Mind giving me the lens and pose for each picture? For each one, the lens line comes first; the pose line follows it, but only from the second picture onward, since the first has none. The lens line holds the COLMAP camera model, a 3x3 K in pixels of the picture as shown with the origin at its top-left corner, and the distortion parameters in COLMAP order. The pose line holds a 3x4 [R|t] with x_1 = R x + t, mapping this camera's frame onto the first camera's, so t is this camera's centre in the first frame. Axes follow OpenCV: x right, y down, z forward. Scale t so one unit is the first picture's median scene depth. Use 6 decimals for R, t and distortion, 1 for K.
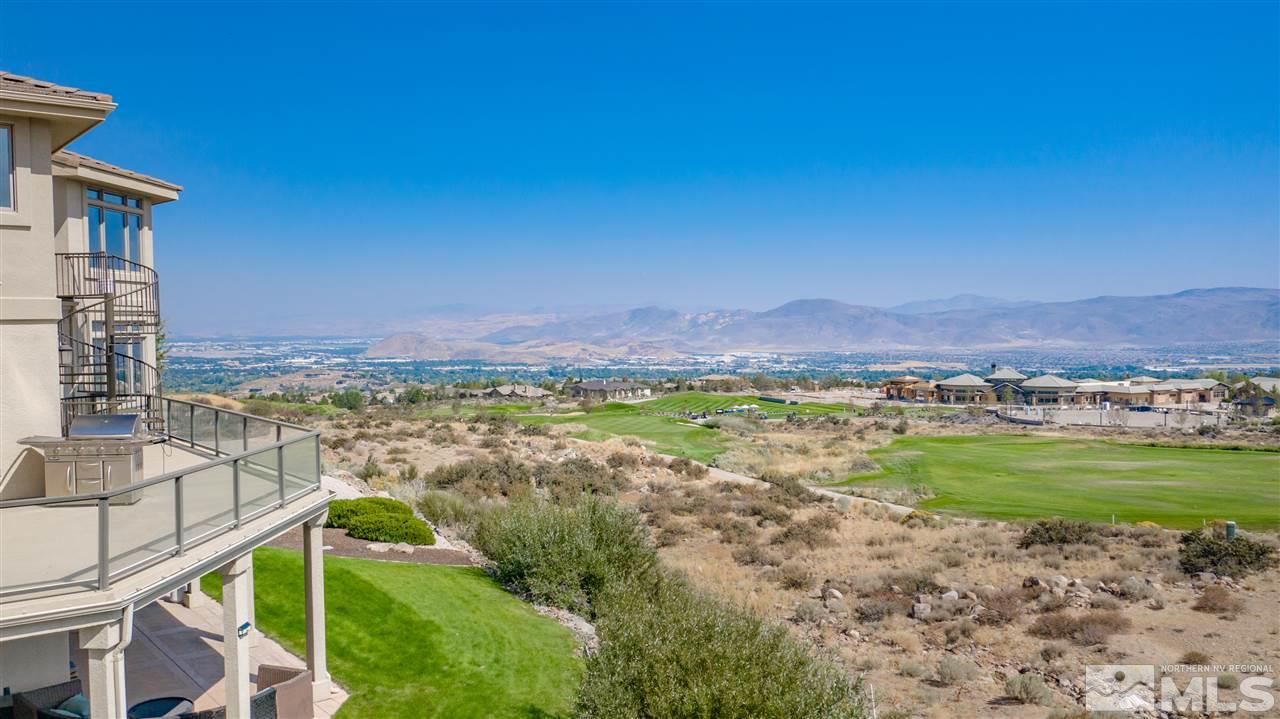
lens RADIAL K [[1002.6, 0, 632.4], [0, 1002.6, 361.4], [0, 0, 1]] dist [-0.008840, 0.002683]
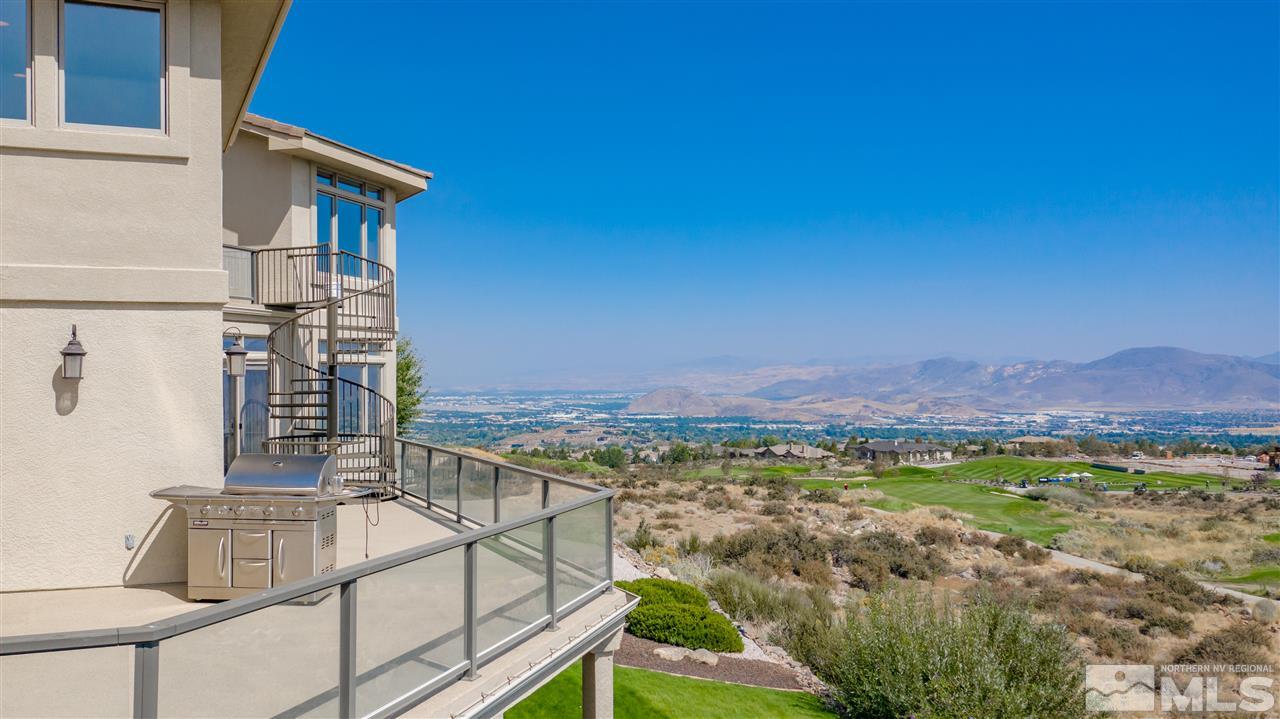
lens RADIAL K [[1002.6, 0, 632.4], [0, 1002.6, 361.4], [0, 0, 1]] dist [-0.008840, 0.002683]
pose [[0.969471, -0.001928, -0.245200, -0.047485], [-0.013578, 0.998013, -0.061530, 0.009015], [0.244831, 0.062981, 0.967518, 0.130126]]
